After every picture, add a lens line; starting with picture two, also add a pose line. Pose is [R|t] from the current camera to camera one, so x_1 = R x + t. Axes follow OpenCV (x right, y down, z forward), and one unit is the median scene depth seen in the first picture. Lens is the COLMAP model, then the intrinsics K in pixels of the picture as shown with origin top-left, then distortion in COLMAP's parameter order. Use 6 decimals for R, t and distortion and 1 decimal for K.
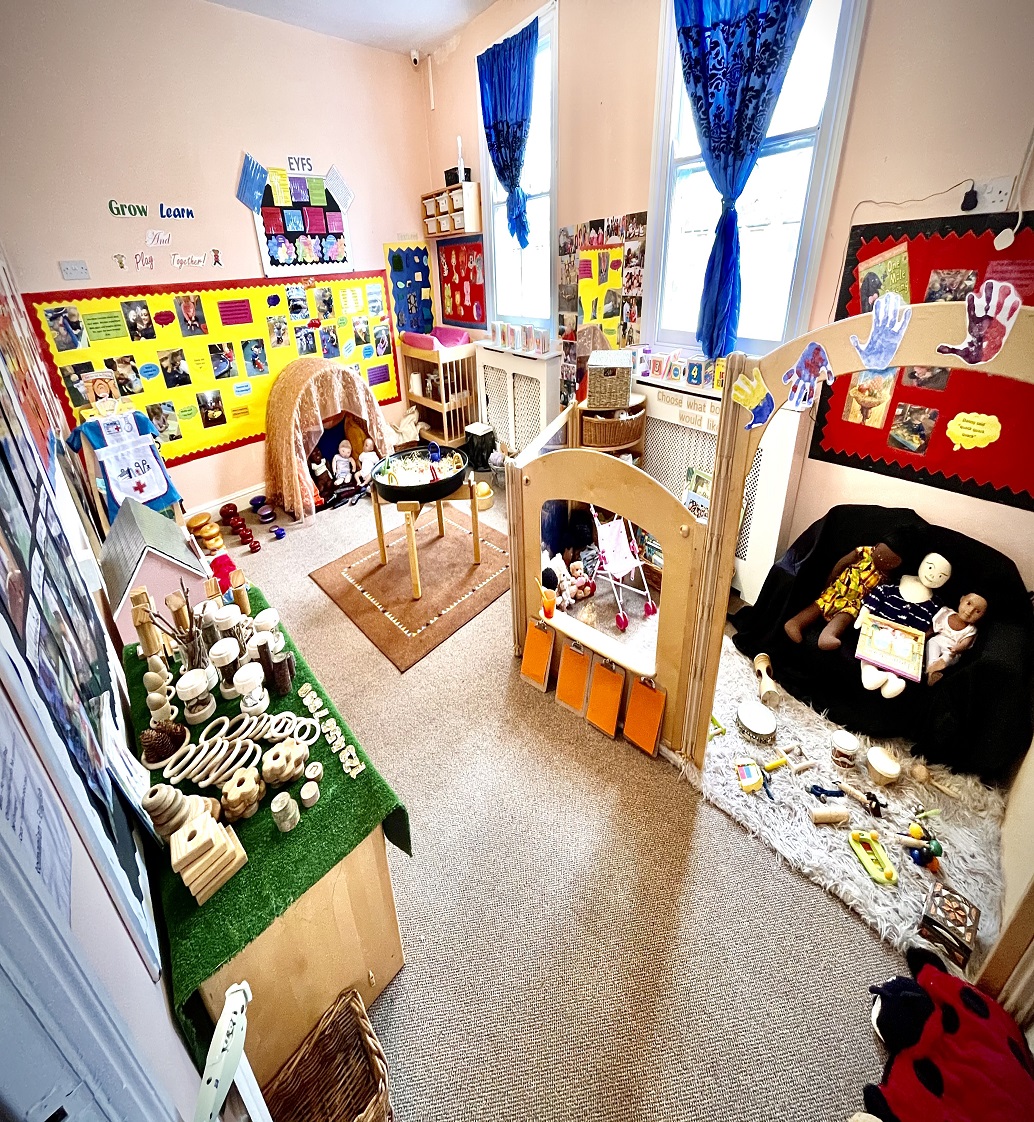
lens RADIAL K [[617.3, 0, 517.0], [0, 617.3, 561.0], [0, 0, 1]] dist [-0.000778, -0.001928]
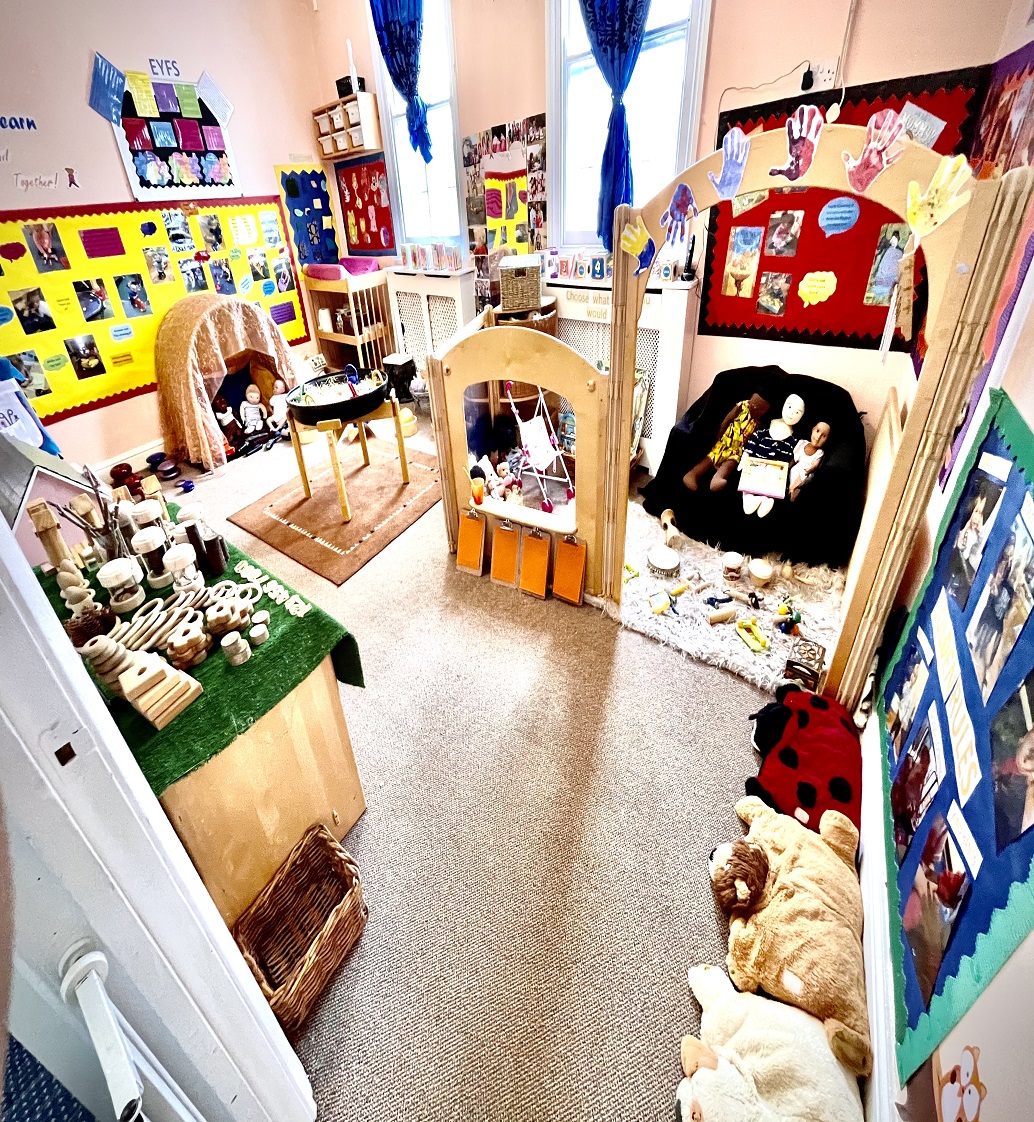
lens RADIAL K [[607.8, 0, 567.7], [0, 607.8, 563.0], [0, 0, 1]] dist [-0.003146, 0.002820]
pose [[0.979500, -0.078324, 0.185595, -0.000617], [0.064154, 0.994633, 0.081171, 0.099183], [-0.190957, -0.067600, 0.979268, -0.053385]]
